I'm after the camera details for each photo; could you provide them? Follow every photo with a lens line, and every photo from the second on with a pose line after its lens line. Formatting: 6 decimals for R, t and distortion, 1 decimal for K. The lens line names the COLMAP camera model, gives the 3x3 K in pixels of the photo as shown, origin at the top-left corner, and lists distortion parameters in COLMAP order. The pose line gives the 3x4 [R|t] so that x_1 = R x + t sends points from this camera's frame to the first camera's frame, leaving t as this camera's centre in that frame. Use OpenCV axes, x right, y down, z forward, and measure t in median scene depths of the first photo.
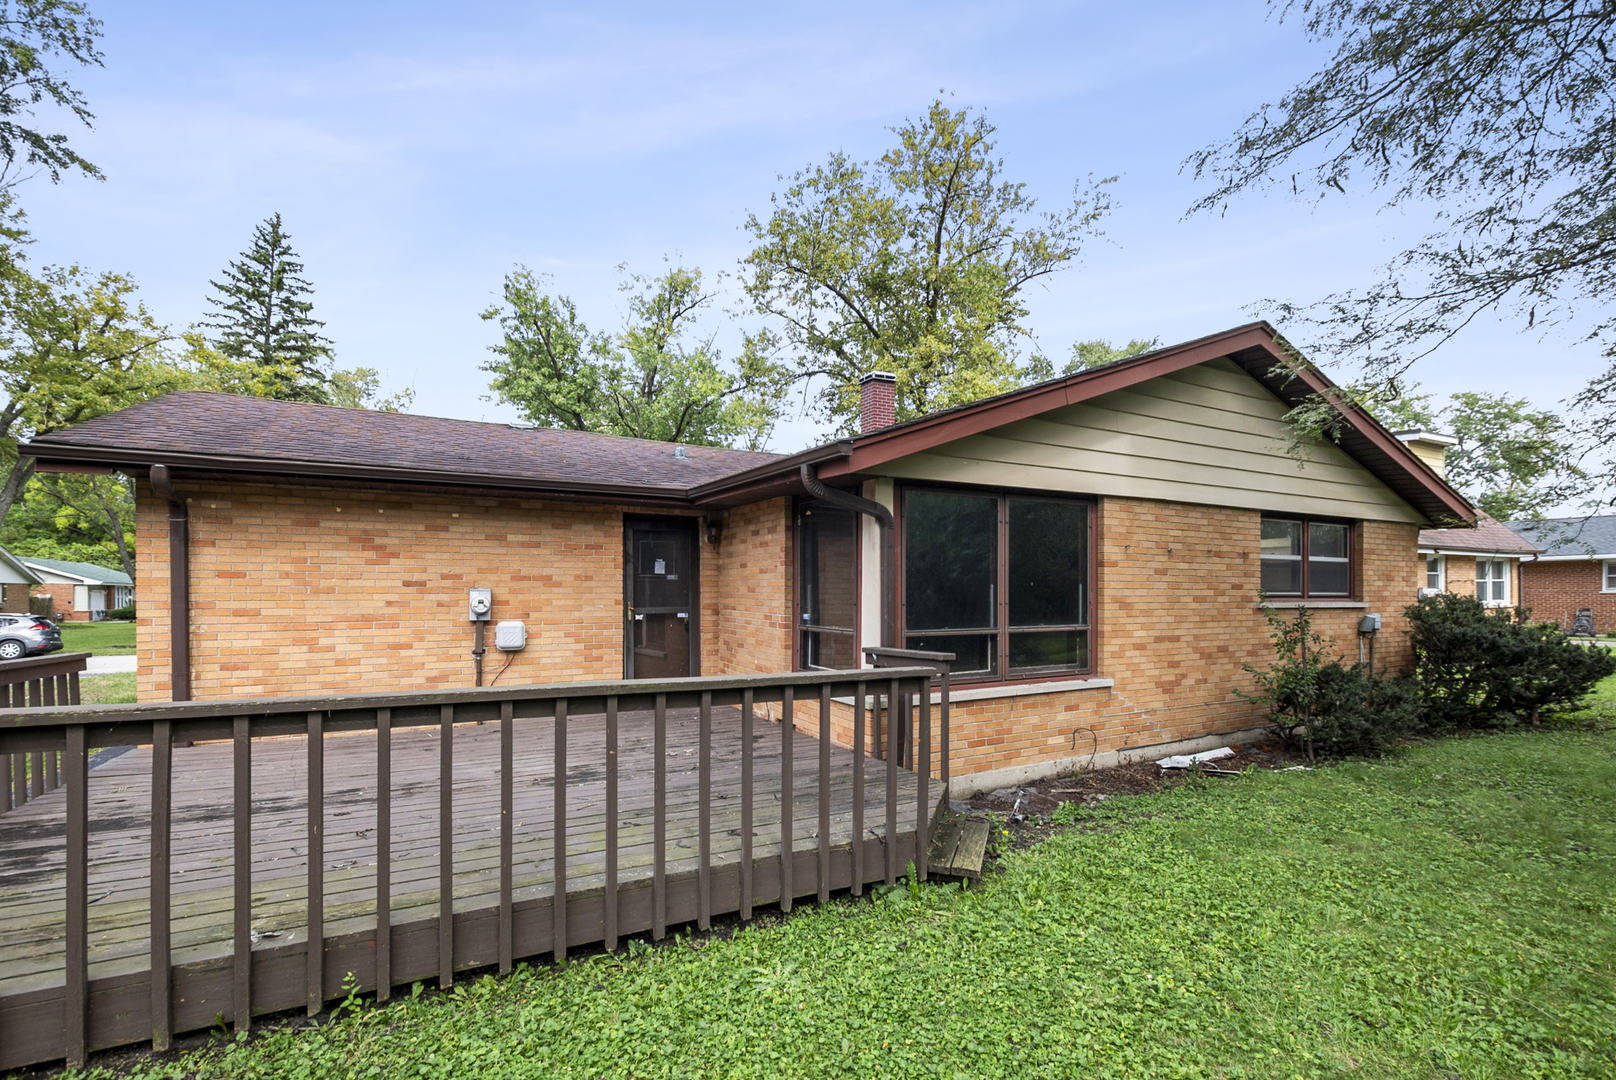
lens RADIAL K [[783.6, 0, 800.5], [0, 783.6, 540.8], [0, 0, 1]] dist [0.002580, 0.000402]
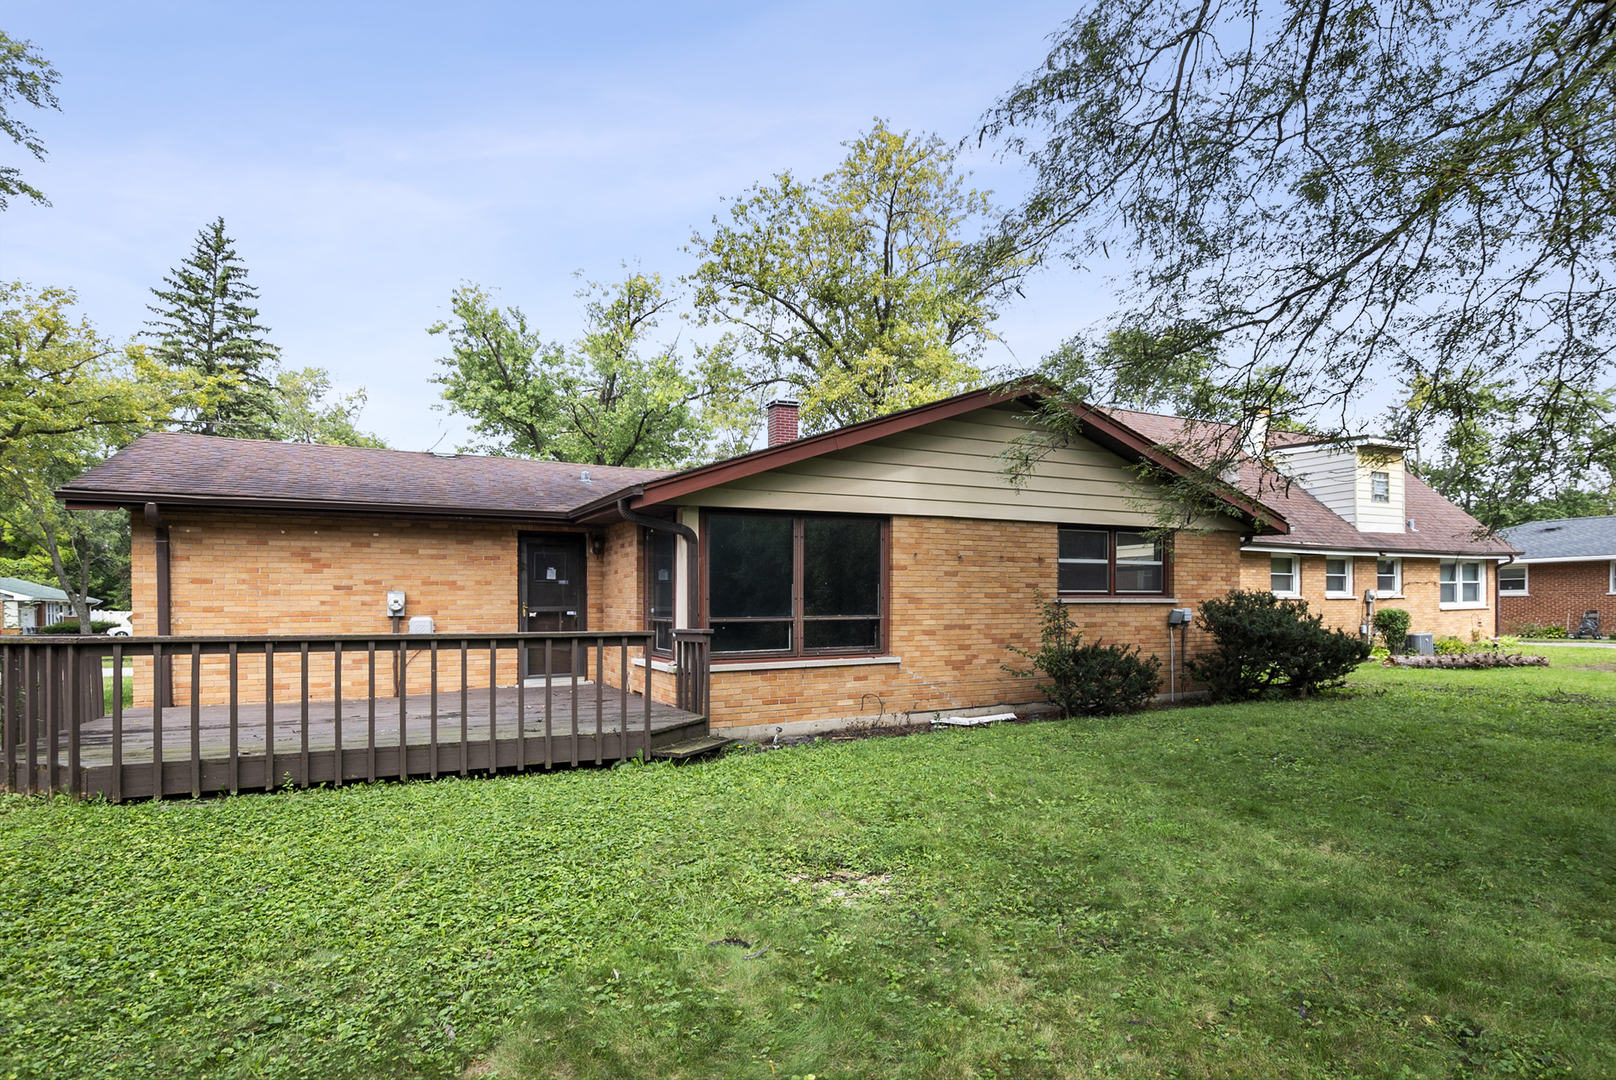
lens RADIAL K [[817.6, 0, 815.7], [0, 817.6, 540.4], [0, 0, 1]] dist [0.000722, -0.001176]
pose [[0.999047, -0.007680, 0.042967, 0.167698], [0.008076, 0.999926, -0.009053, -0.003717], [-0.042895, 0.009391, 0.999035, -0.279927]]
